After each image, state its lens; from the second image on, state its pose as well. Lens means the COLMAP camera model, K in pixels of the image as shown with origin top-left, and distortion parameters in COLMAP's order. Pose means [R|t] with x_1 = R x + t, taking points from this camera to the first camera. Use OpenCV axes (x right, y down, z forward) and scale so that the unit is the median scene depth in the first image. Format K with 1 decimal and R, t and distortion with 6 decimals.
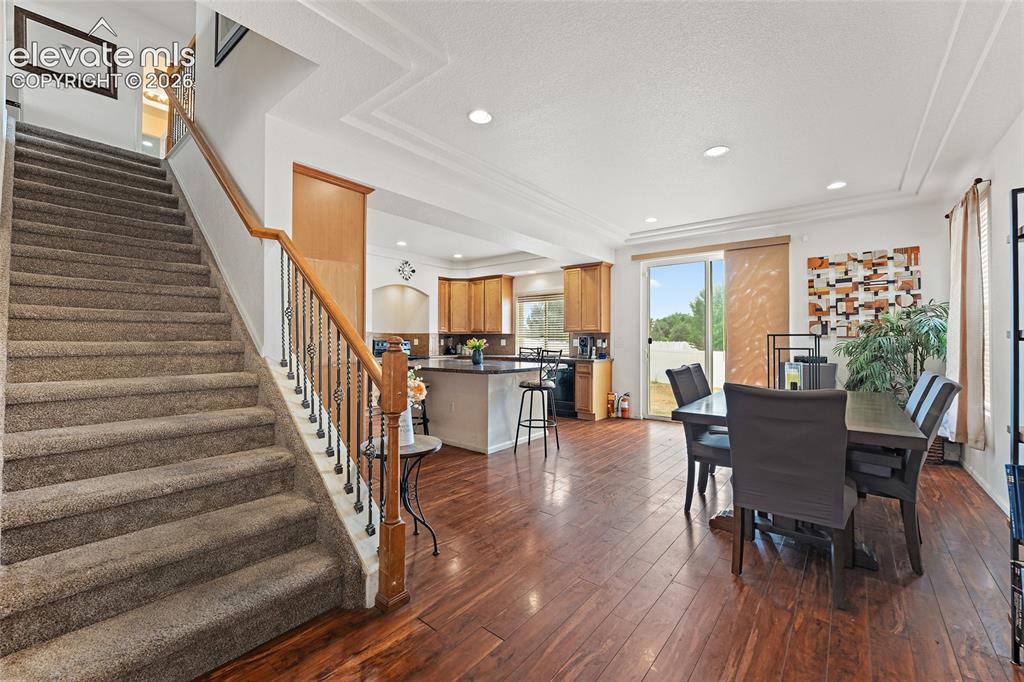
lens RADIAL K [[409.8, 0, 511.9], [0, 409.8, 336.7], [0, 0, 1]] dist [-0.000082, -0.000298]
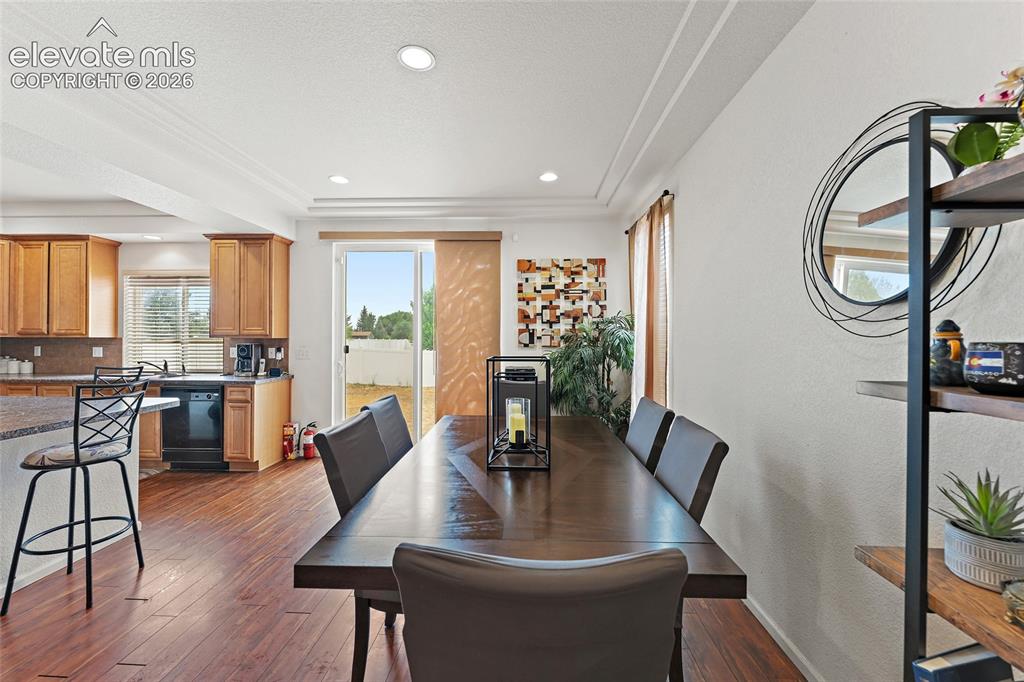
lens RADIAL K [[405.9, 0, 509.7], [0, 405.9, 338.9], [0, 0, 1]] dist [-0.001425, -0.000292]
pose [[0.798990, -0.001062, 0.601344, 0.135153], [-0.007192, 0.999910, 0.011322, -0.021006], [-0.601302, -0.013371, 0.798910, 0.234355]]
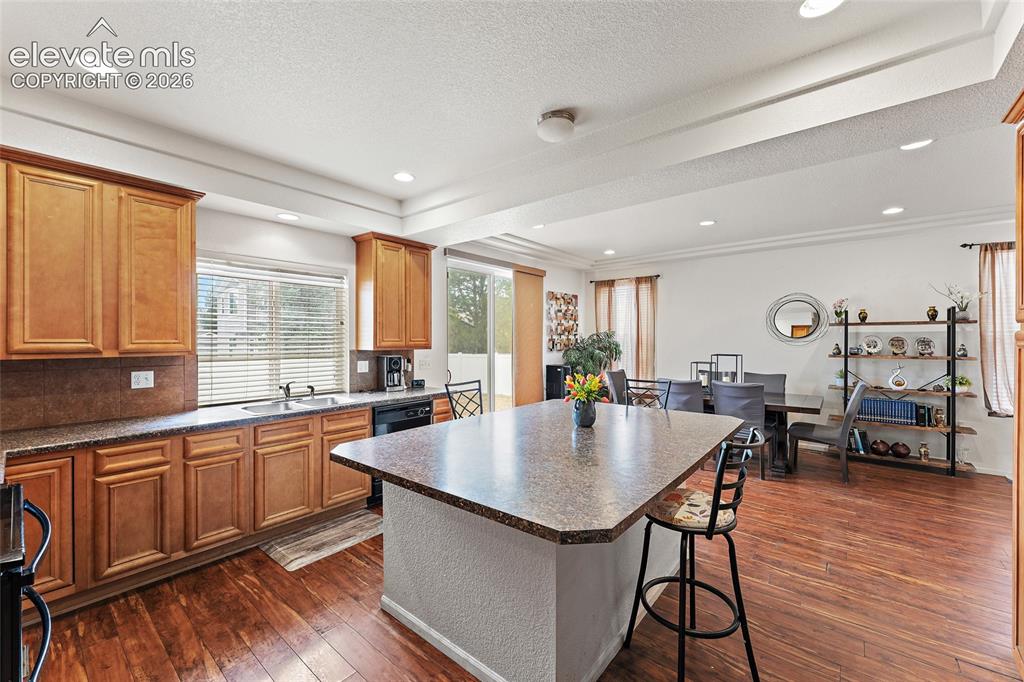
lens RADIAL K [[409.8, 0, 511.9], [0, 409.8, 336.7], [0, 0, 1]] dist [-0.000082, -0.000298]
pose [[0.000313, 0.003669, 0.999993, -0.487684], [-0.007744, 0.999963, -0.003667, -0.031312], [-0.999970, -0.007743, 0.000342, 0.906976]]
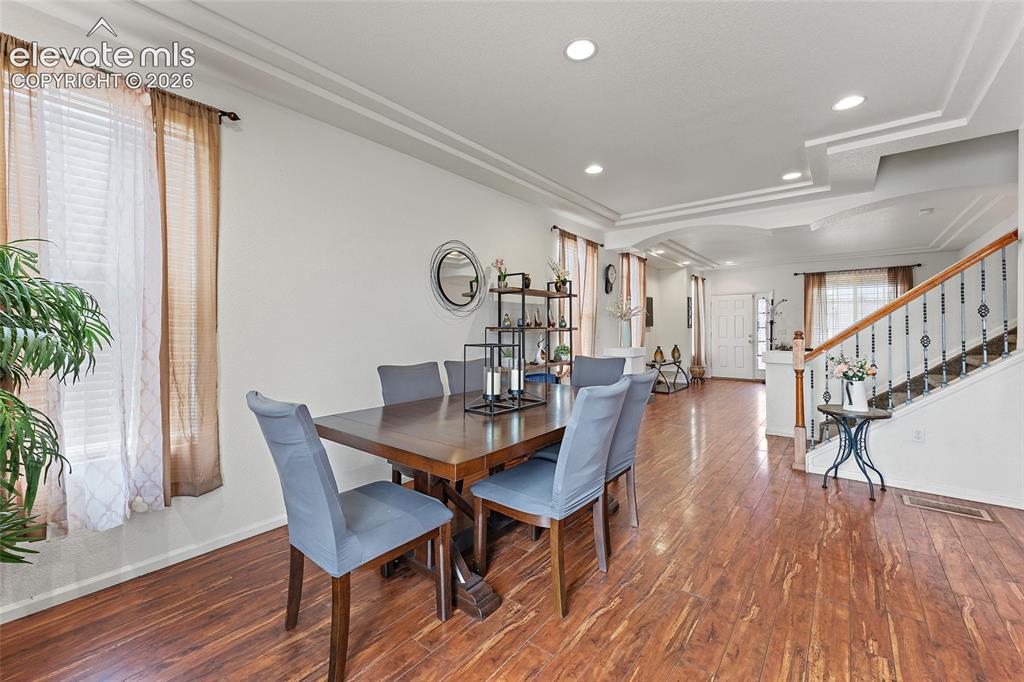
lens RADIAL K [[409.8, 0, 511.9], [0, 409.8, 336.7], [0, 0, 1]] dist [-0.000082, -0.000298]
pose [[-0.999989, 0.000328, -0.004755, 0.343032], [0.000246, 0.999849, 0.017356, -0.001058], [0.004760, 0.017354, -0.999838, 0.908341]]
